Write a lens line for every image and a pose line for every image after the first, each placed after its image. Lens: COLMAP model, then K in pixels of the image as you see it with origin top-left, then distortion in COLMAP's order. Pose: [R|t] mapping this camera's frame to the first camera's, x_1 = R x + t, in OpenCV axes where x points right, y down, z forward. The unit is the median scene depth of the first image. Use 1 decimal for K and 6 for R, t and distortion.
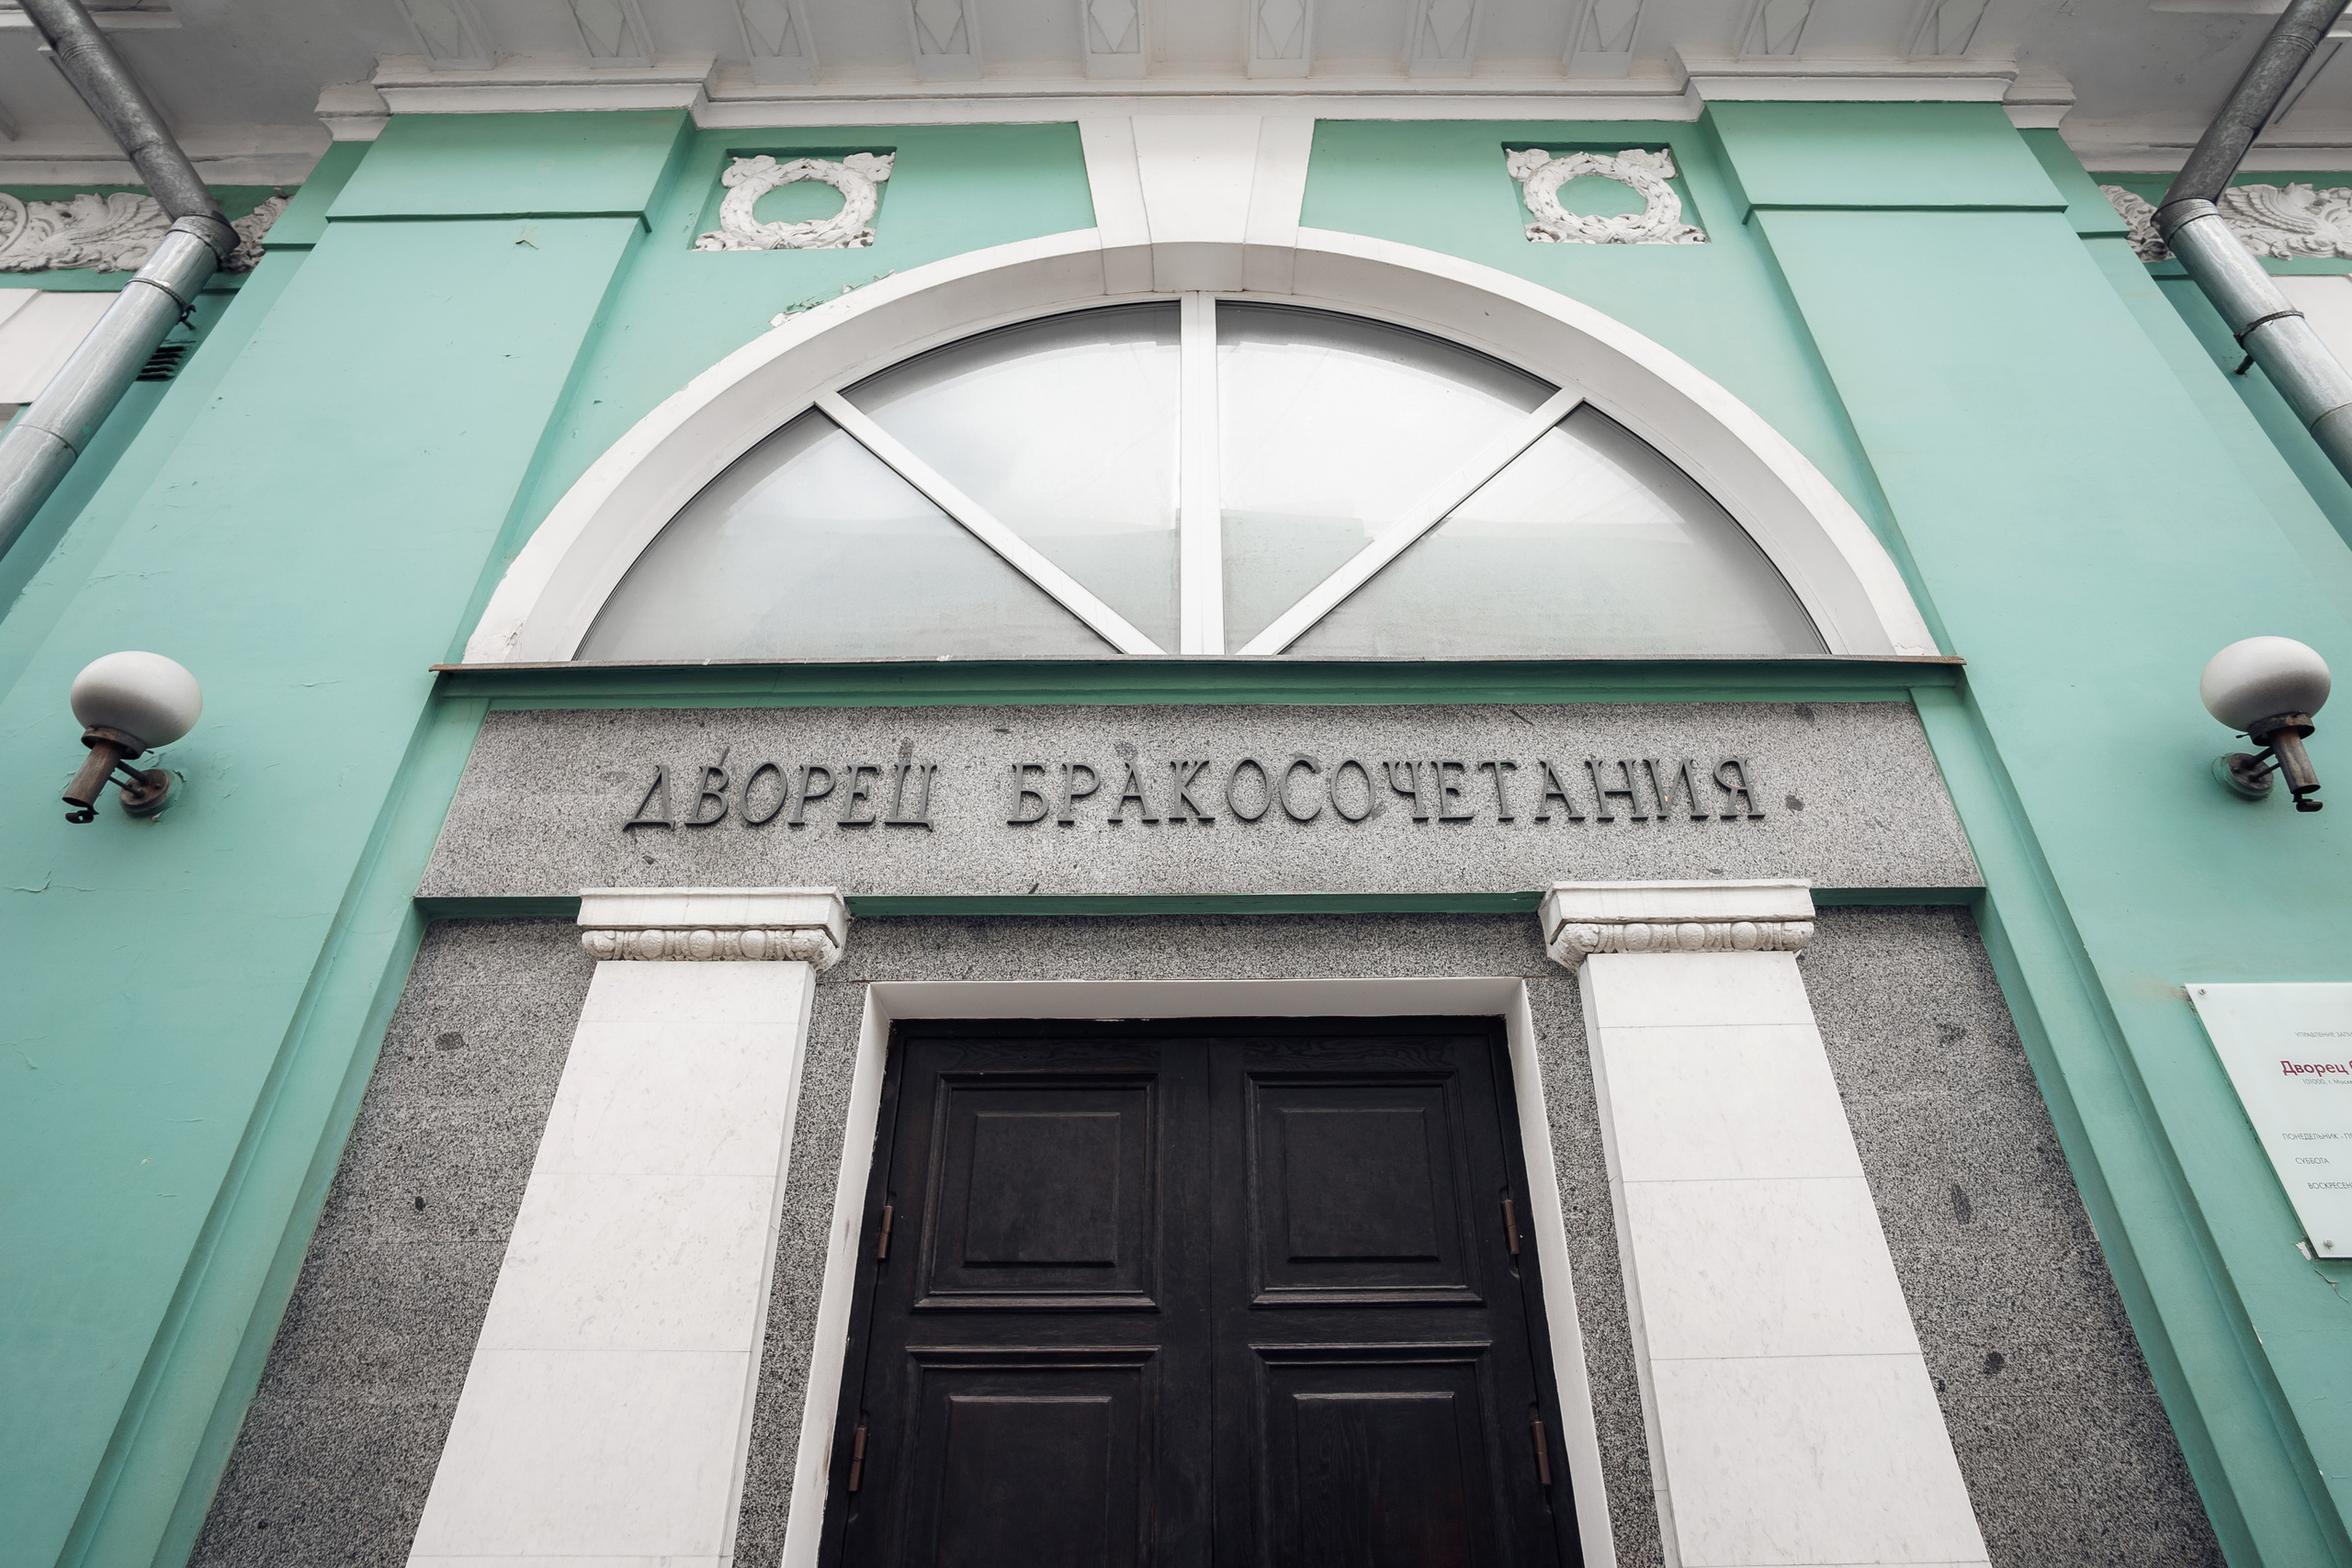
lens RADIAL K [[1224.2, 0, 1203.0], [0, 1224.2, 762.4], [0, 0, 1]] dist [-0.046254, 0.024548]
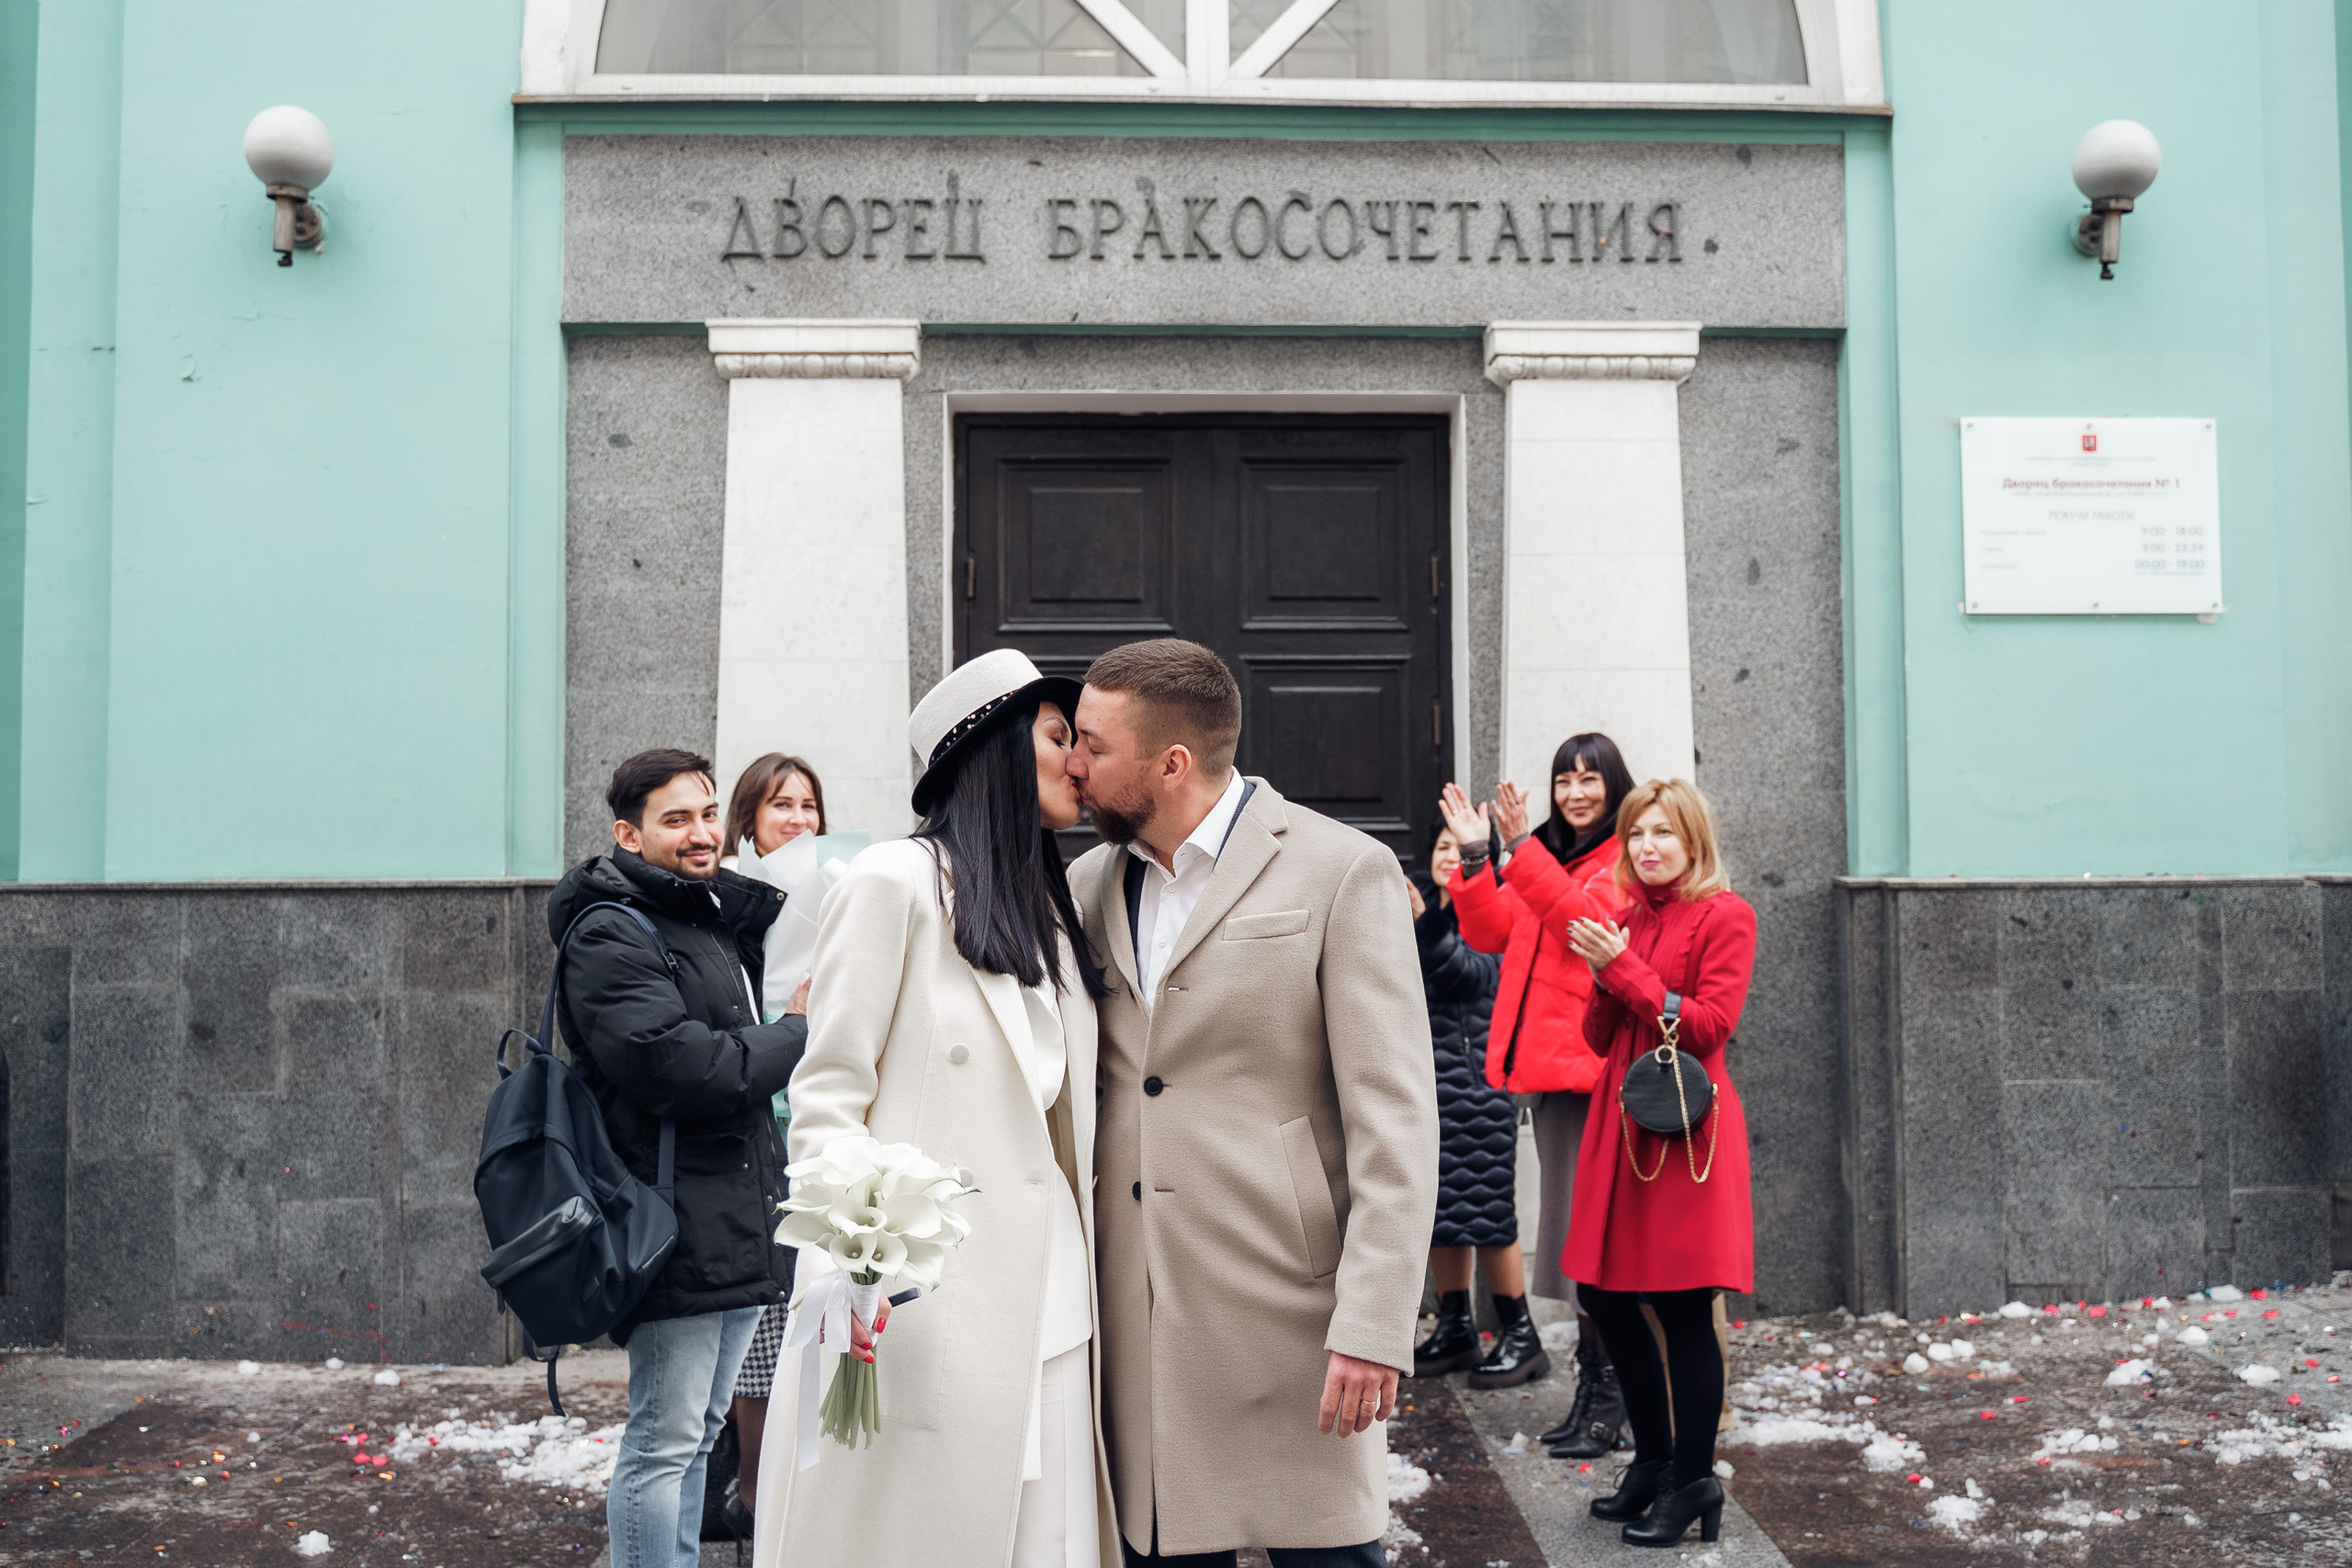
lens RADIAL K [[1941.3, 0, 1173.6], [0, 1941.3, 776.7], [0, 0, 1]] dist [-0.027749, 0.011010]
pose [[0.999528, 0.003915, 0.030480, -0.094939], [-0.018680, 0.864975, 0.501467, -0.470958], [-0.024401, -0.501800, 0.864640, -0.909239]]
